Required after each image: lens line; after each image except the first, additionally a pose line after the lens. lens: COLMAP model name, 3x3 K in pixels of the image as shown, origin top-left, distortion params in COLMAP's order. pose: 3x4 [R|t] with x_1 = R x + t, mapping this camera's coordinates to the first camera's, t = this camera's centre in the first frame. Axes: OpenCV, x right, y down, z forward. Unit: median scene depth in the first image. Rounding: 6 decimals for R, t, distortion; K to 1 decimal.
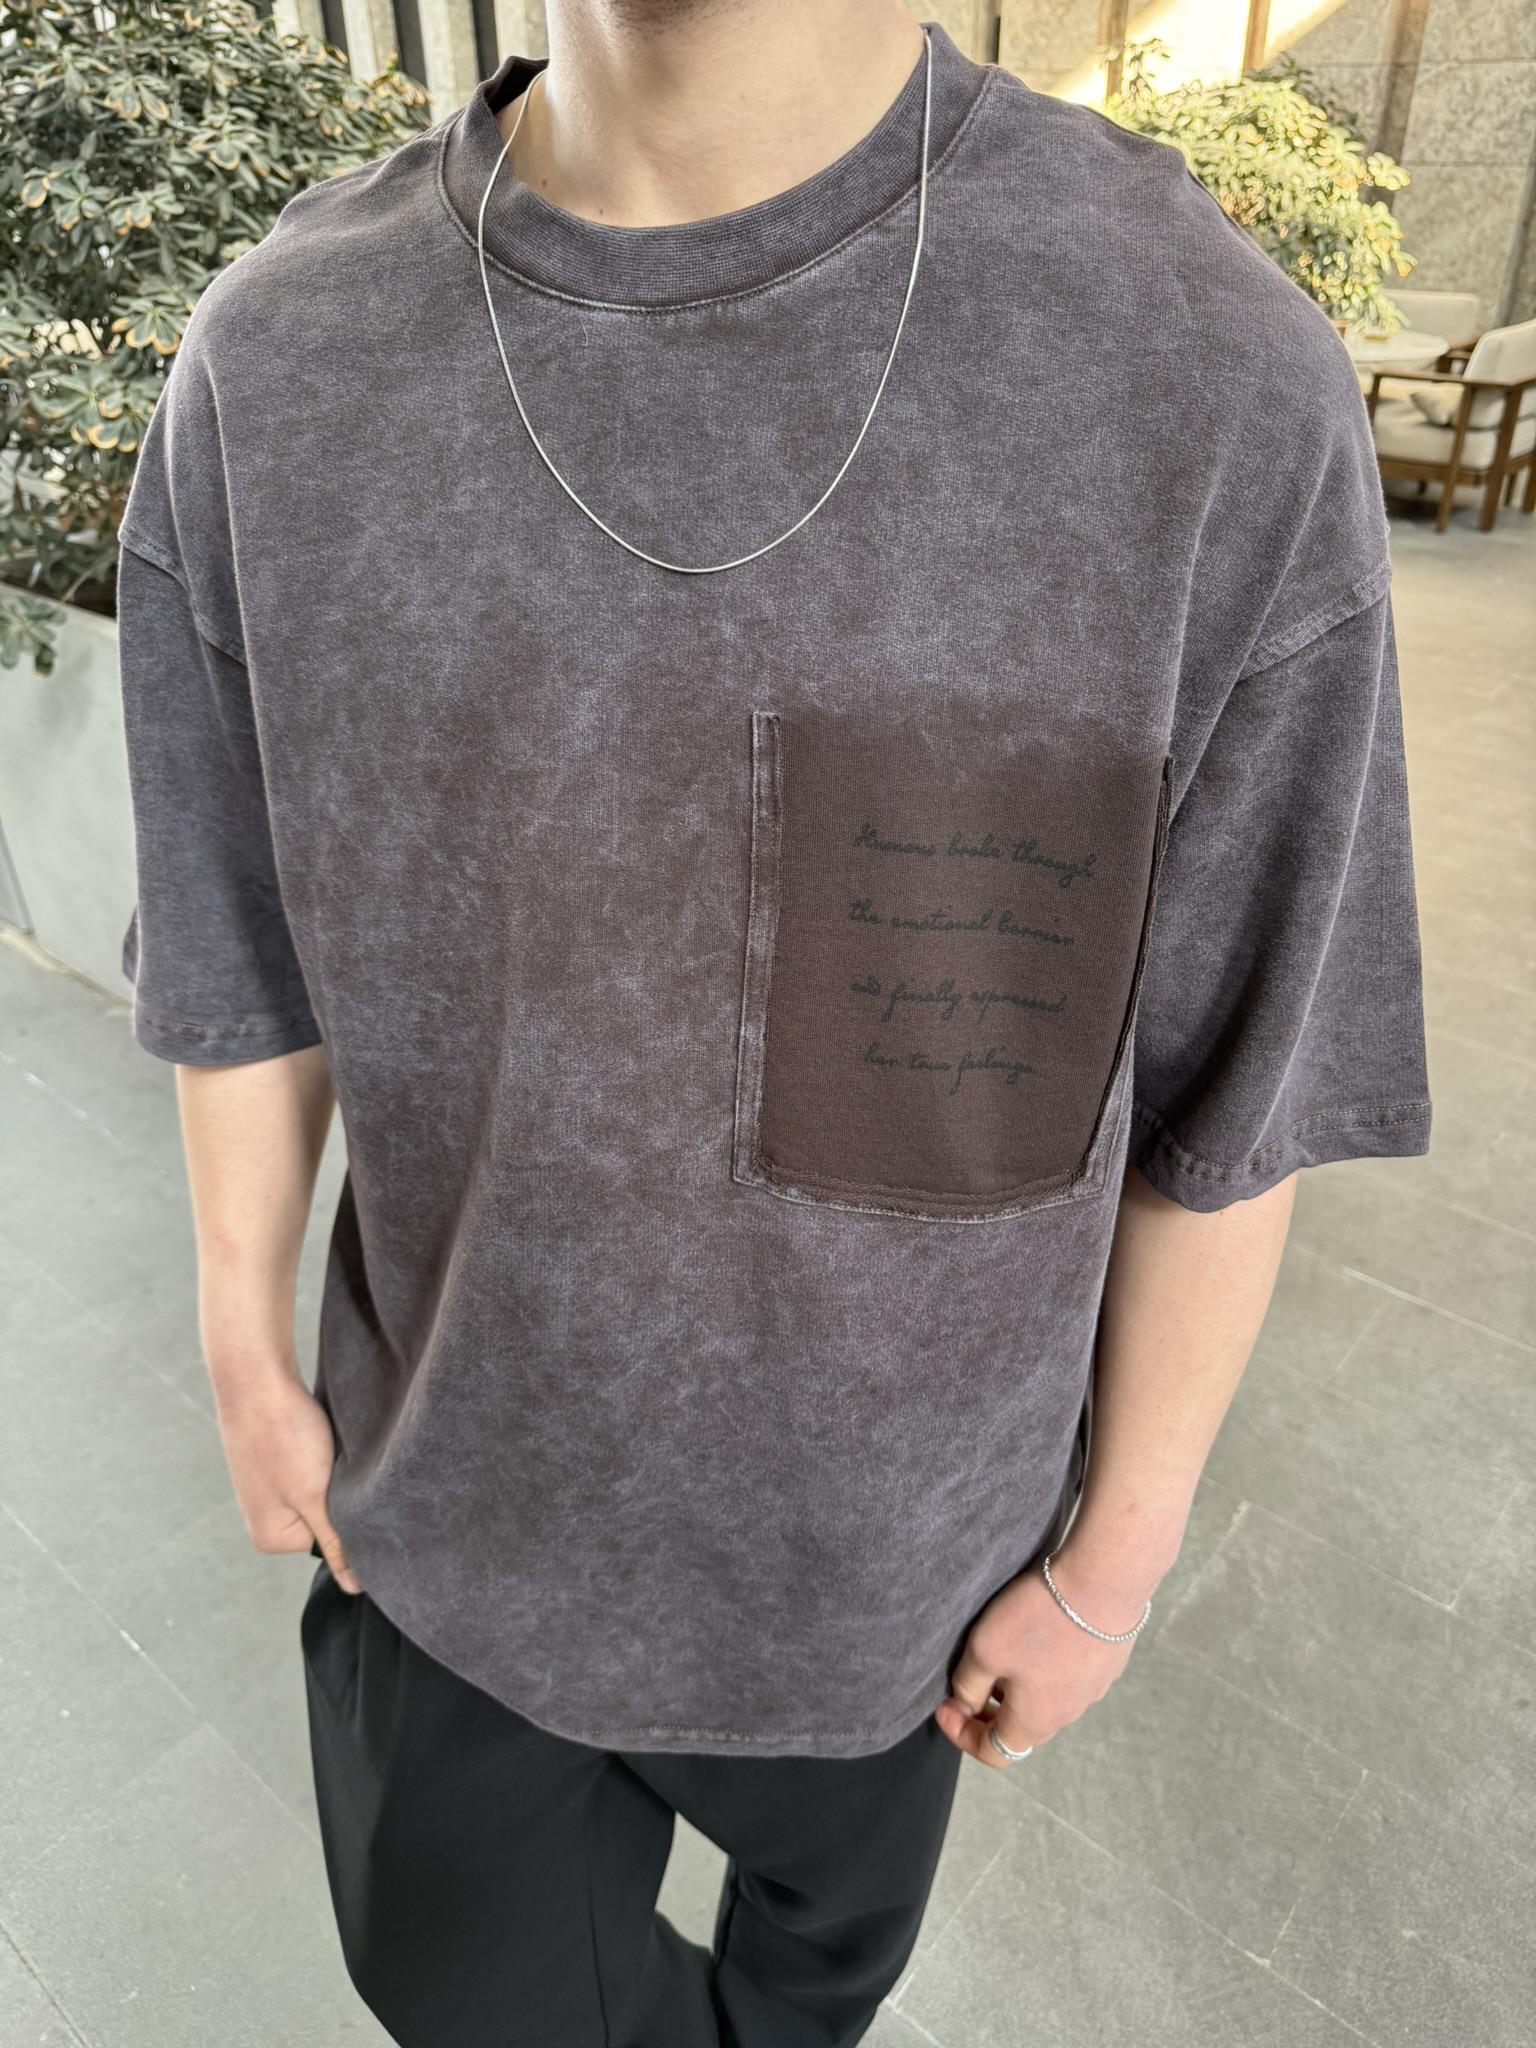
lens RADIAL K [[1469.7, 0, 790.1], [0, 1469.7, 1026.6], [0, 0, 1]] dist [0.004182, -0.010310]
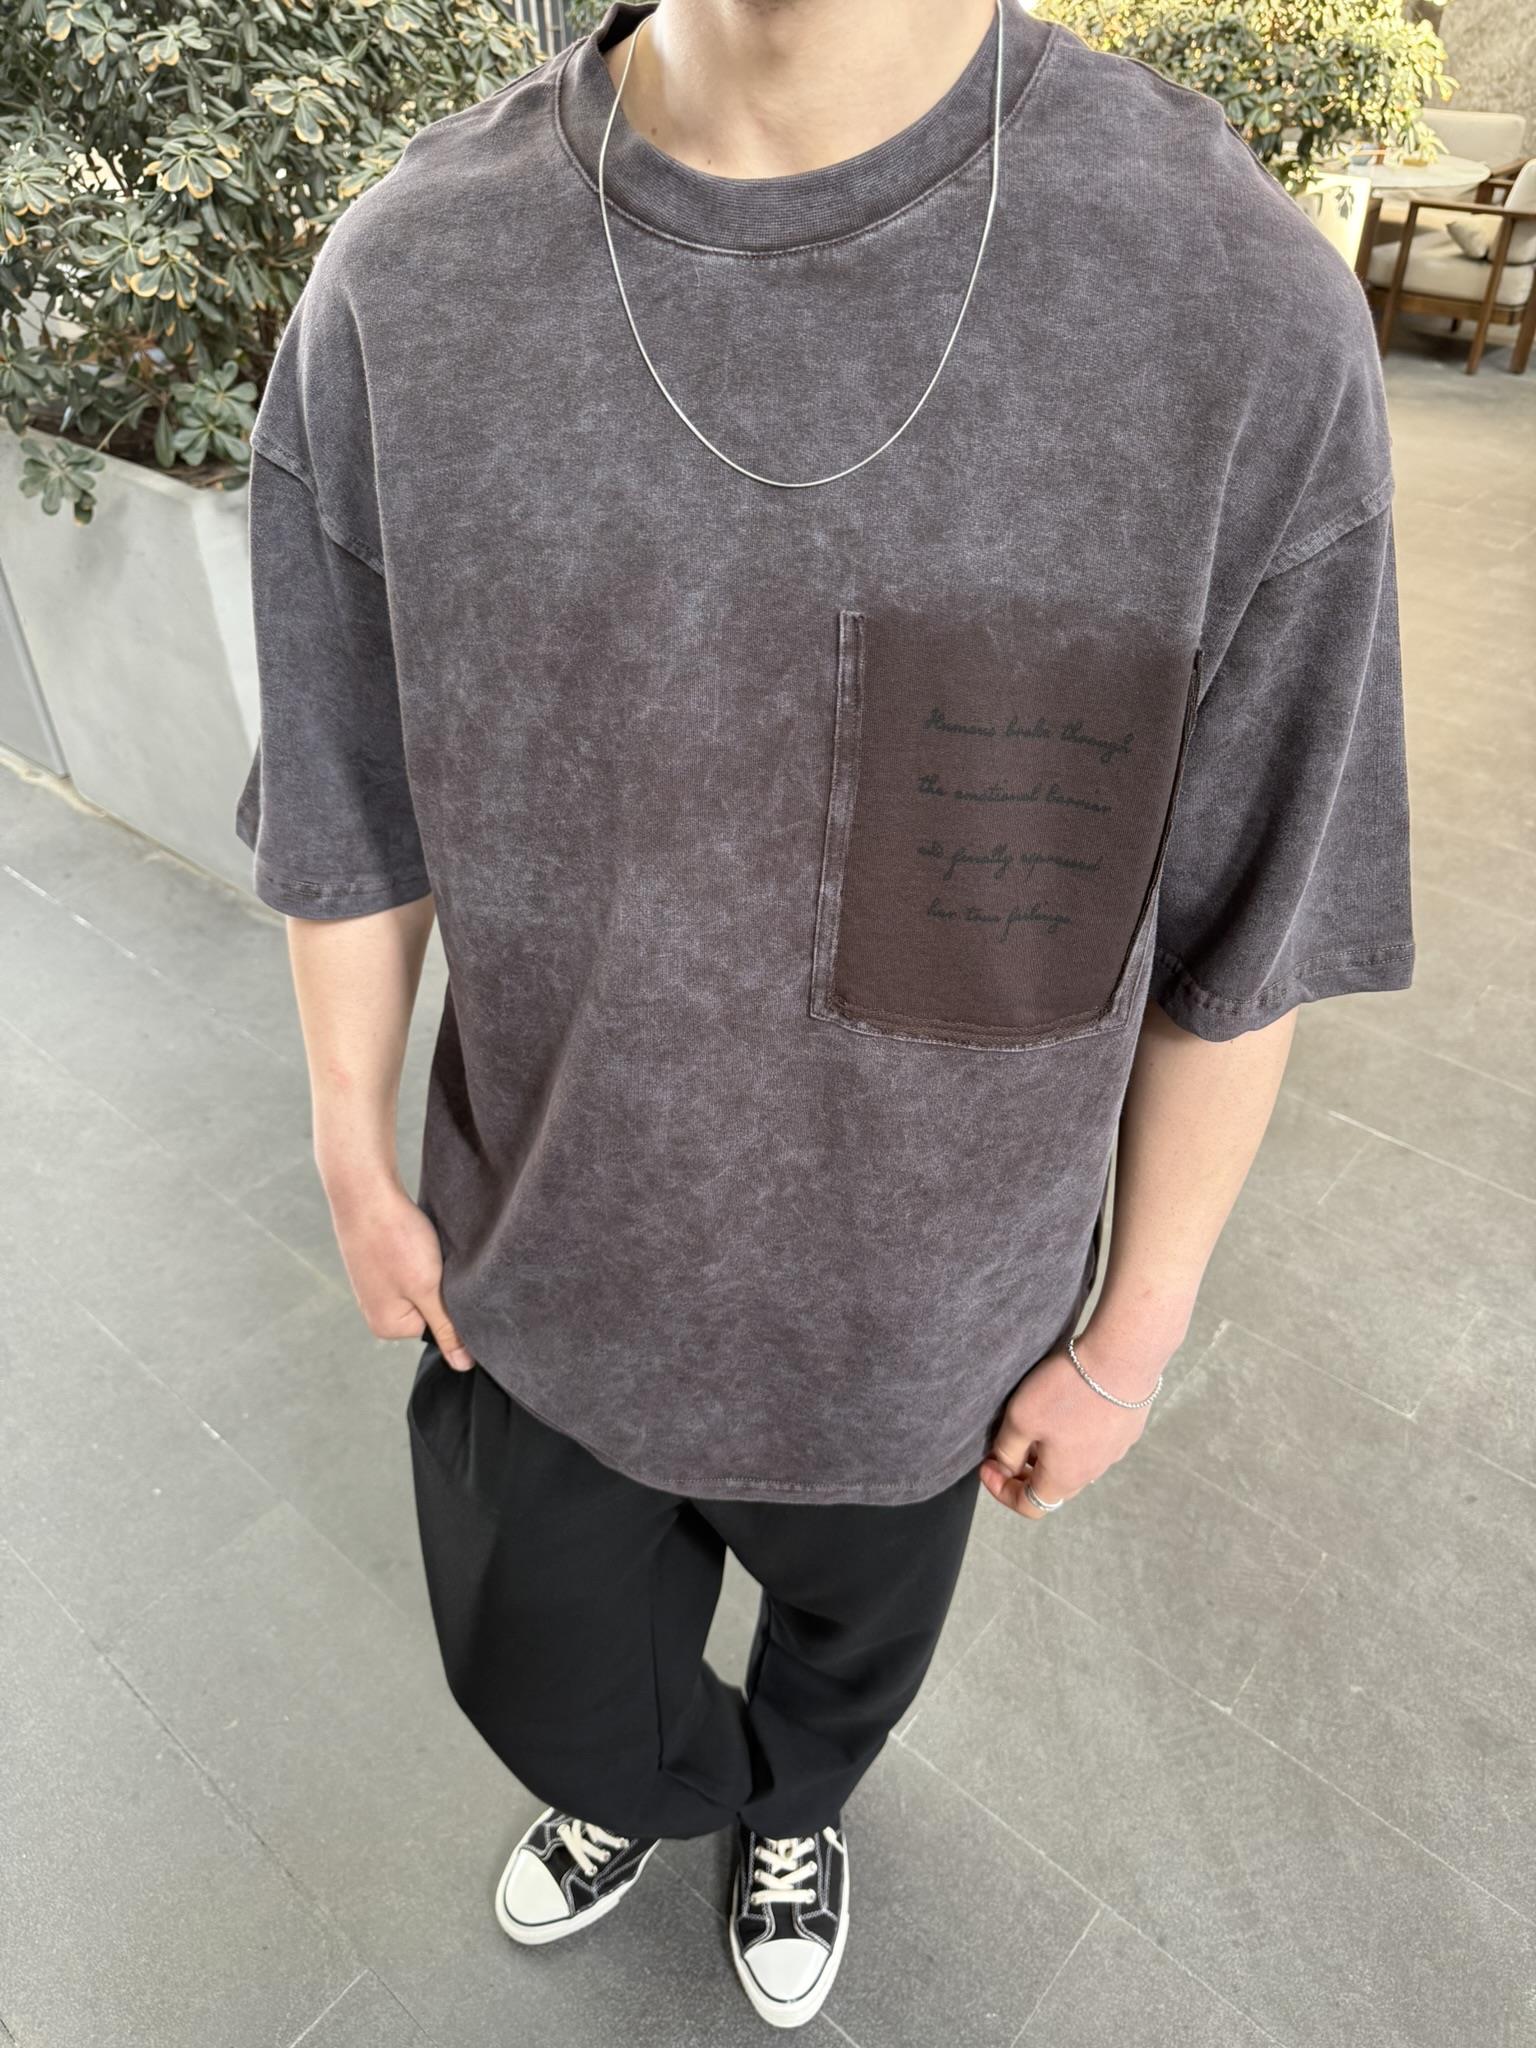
lens RADIAL K [[1469.7, 0, 775.1], [0, 1469.7, 1035.8], [0, 0, 1]] dist [0.004182, -0.010310]
pose [[0.999908, 0.011033, -0.007939, -0.015939], [-0.010118, 0.994186, 0.107204, -0.000208], [0.009075, -0.107114, 0.994205, -0.053406]]
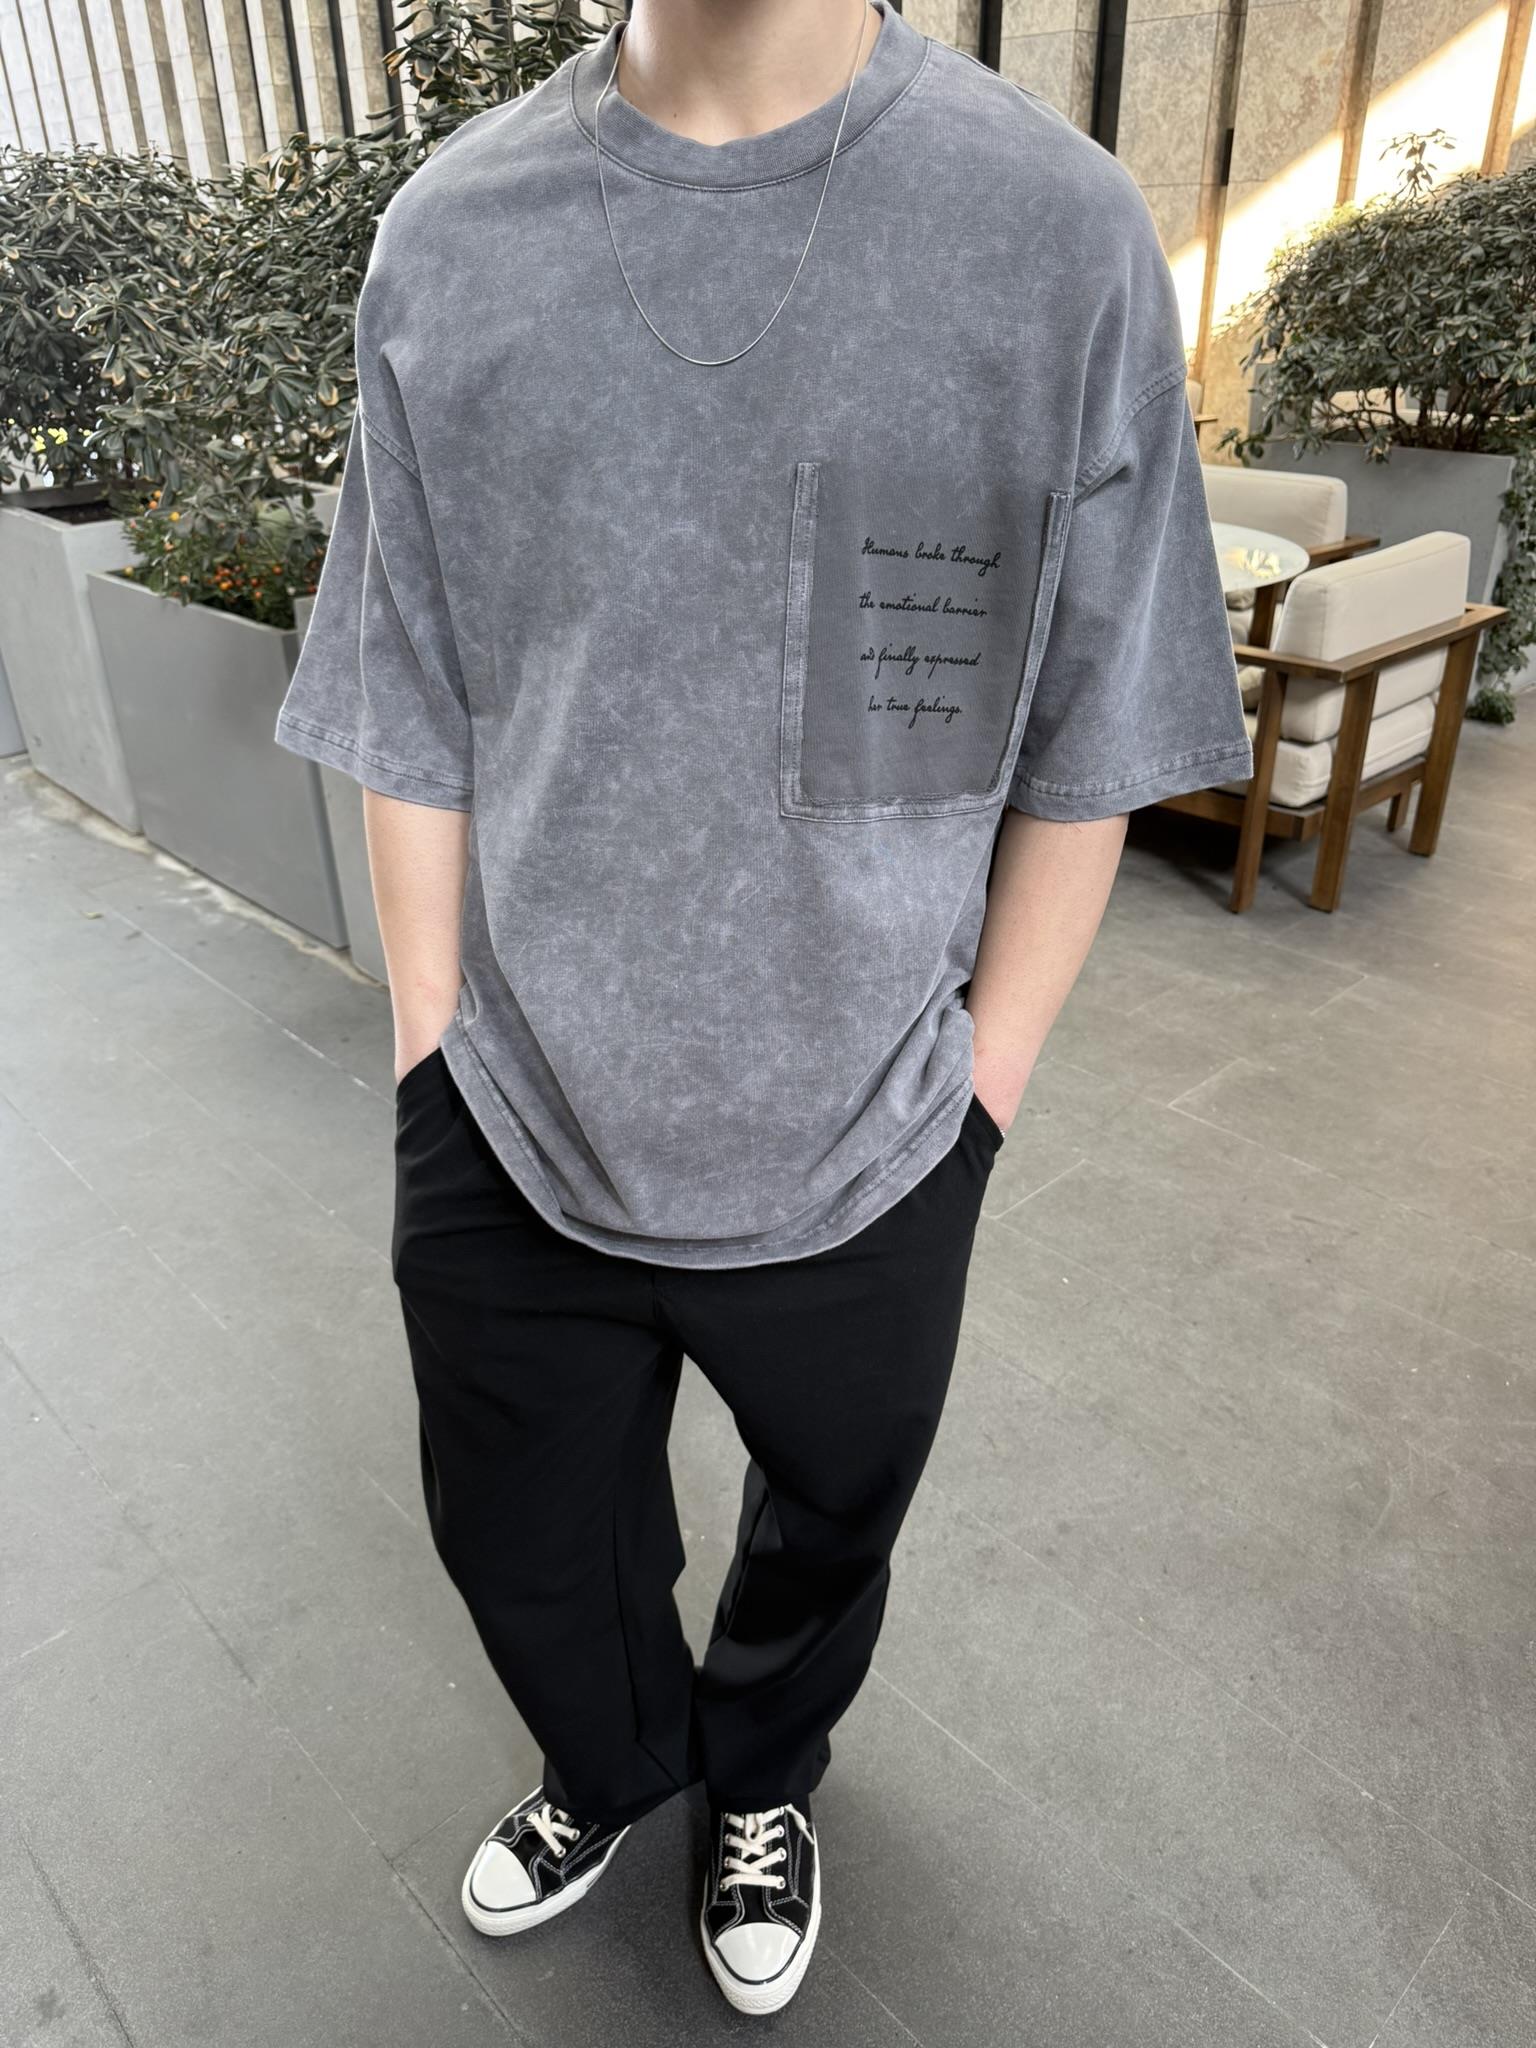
lens RADIAL K [[1469.7, 0, 772.5], [0, 1469.7, 1034.9], [0, 0, 1]] dist [0.004182, -0.010310]
pose [[0.993829, 0.049660, -0.099188, -0.158424], [-0.055704, 0.996695, -0.059123, 0.059081], [0.095924, 0.064283, 0.993311, 0.001890]]
